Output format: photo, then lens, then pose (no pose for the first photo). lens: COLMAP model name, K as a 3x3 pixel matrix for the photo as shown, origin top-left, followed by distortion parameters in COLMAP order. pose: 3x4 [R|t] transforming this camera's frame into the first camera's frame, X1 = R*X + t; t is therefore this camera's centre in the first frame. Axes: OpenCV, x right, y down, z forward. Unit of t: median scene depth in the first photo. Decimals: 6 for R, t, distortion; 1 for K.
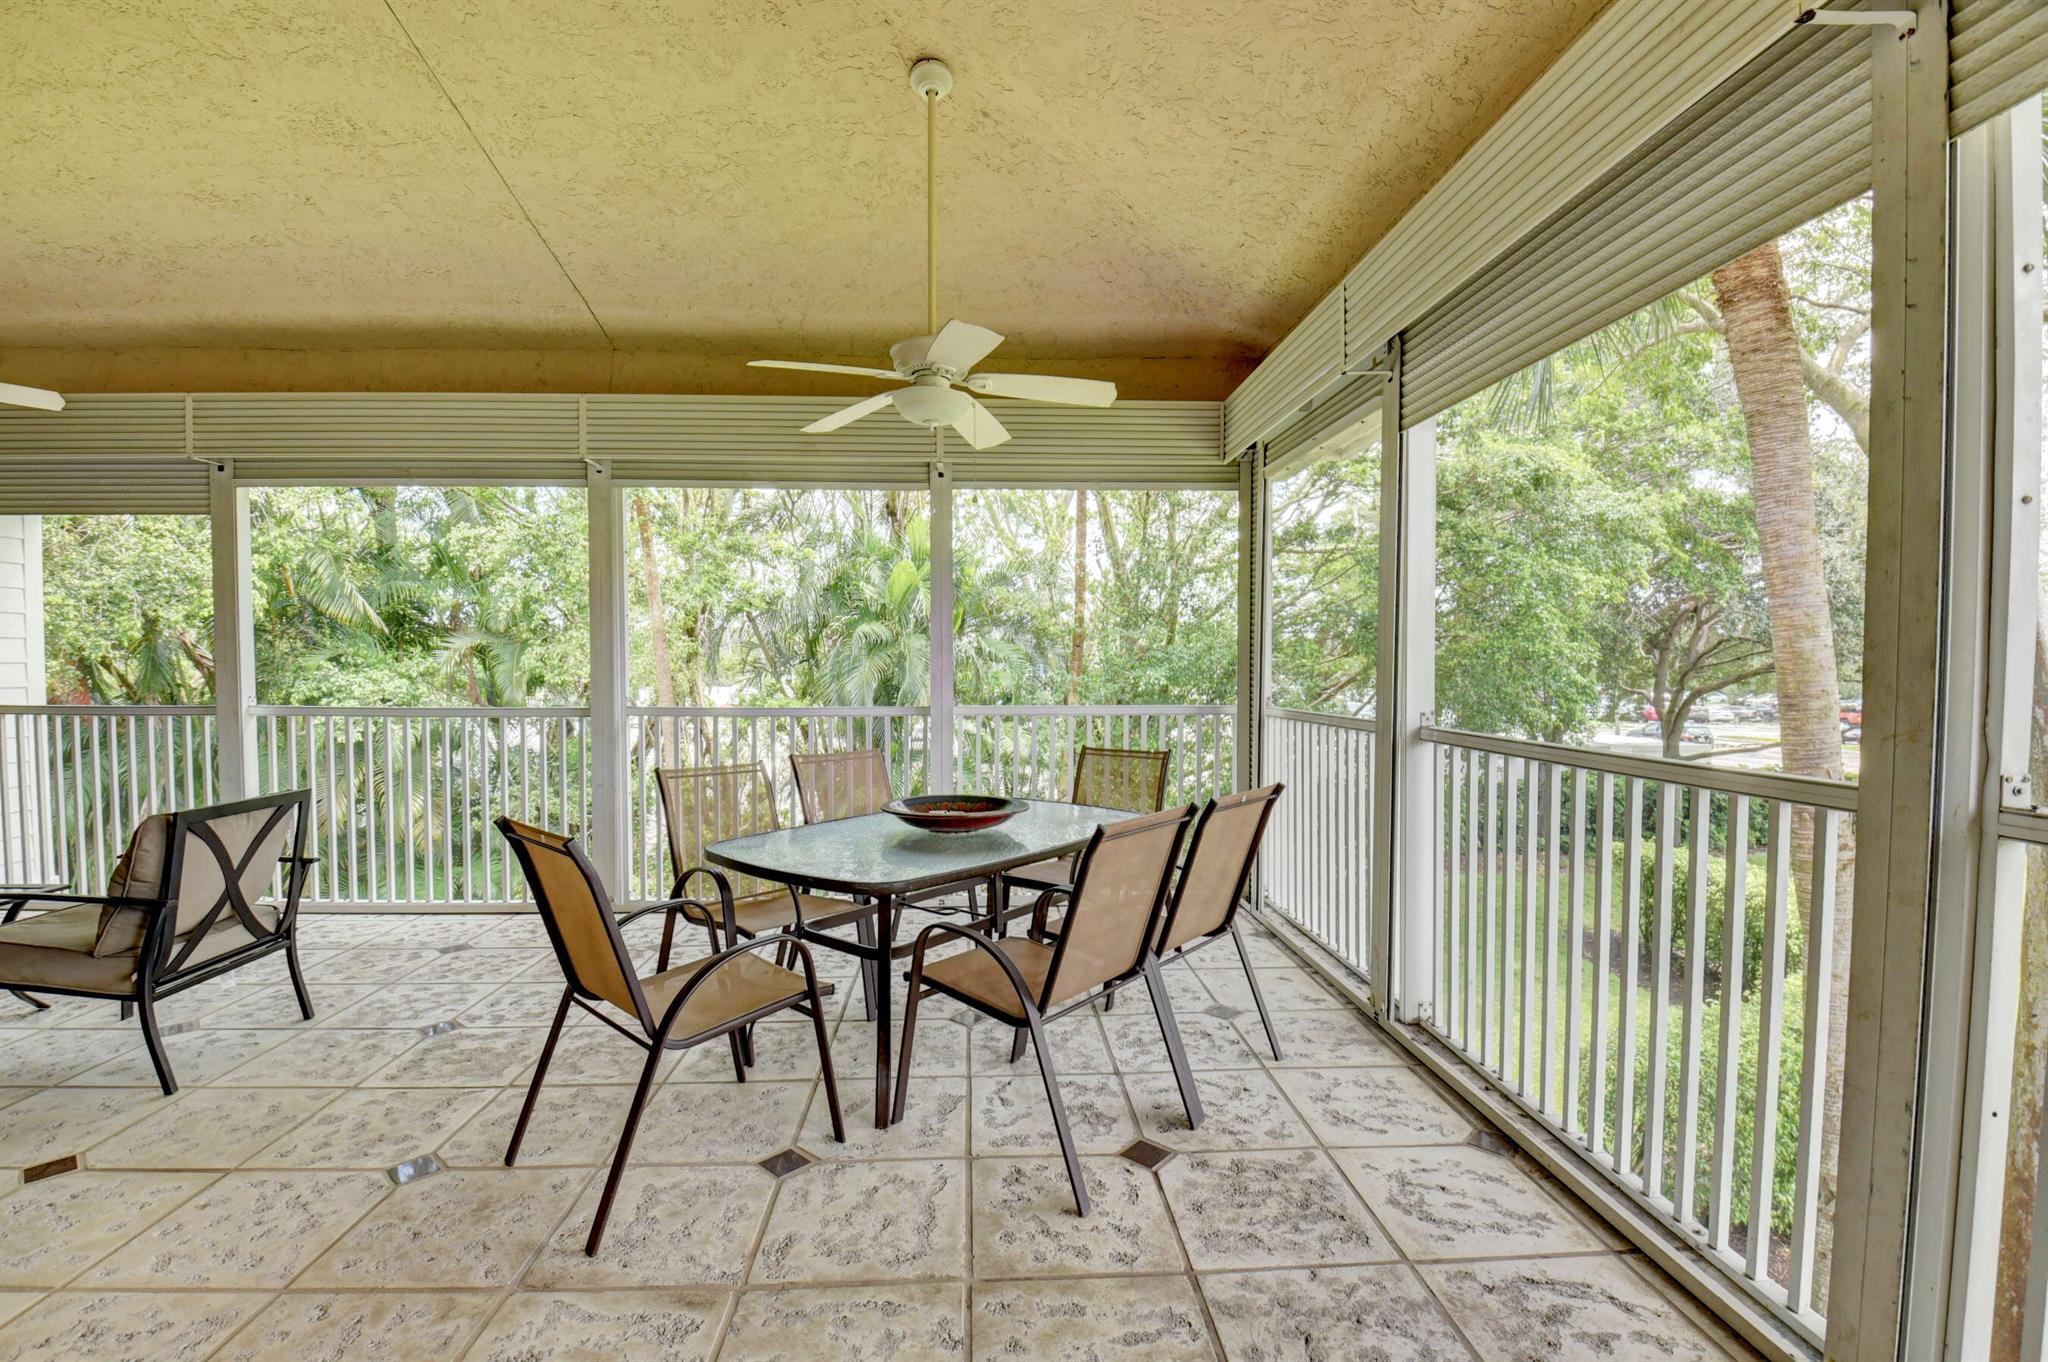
lens RADIAL K [[907.0, 0, 1025.4], [0, 907.0, 697.1], [0, 0, 1]] dist [0.012086, -0.023438]
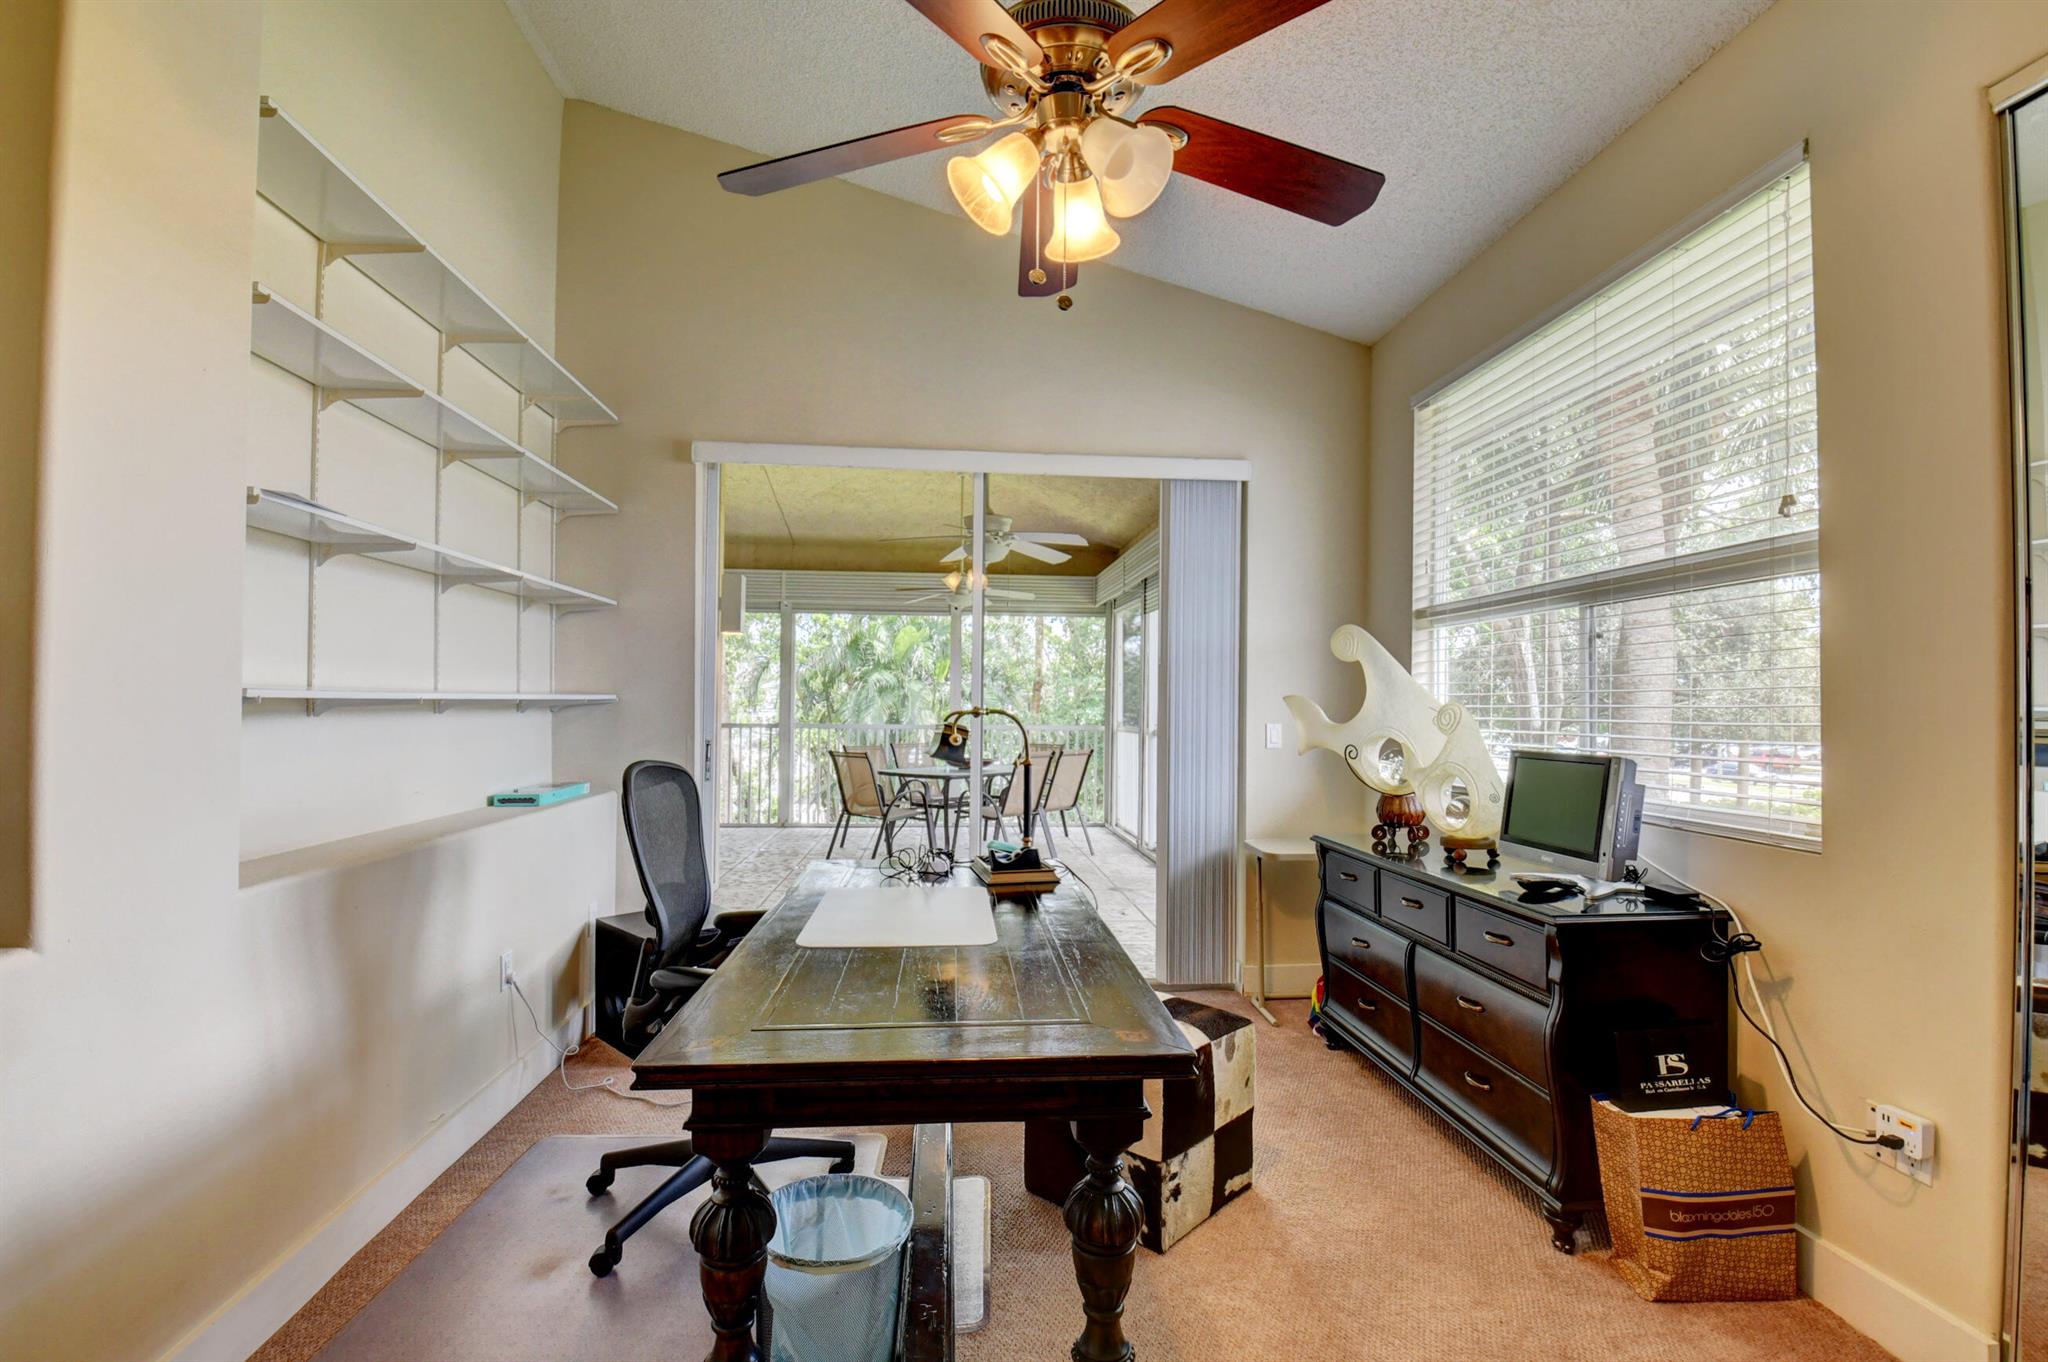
lens RADIAL K [[907.0, 0, 1025.4], [0, 907.0, 697.1], [0, 0, 1]] dist [0.012086, -0.023438]
pose [[0.999453, 0.009694, 0.031610, -0.000583], [-0.008285, 0.998980, -0.044396, 0.012661], [-0.032008, 0.044110, 0.998514, -0.341061]]
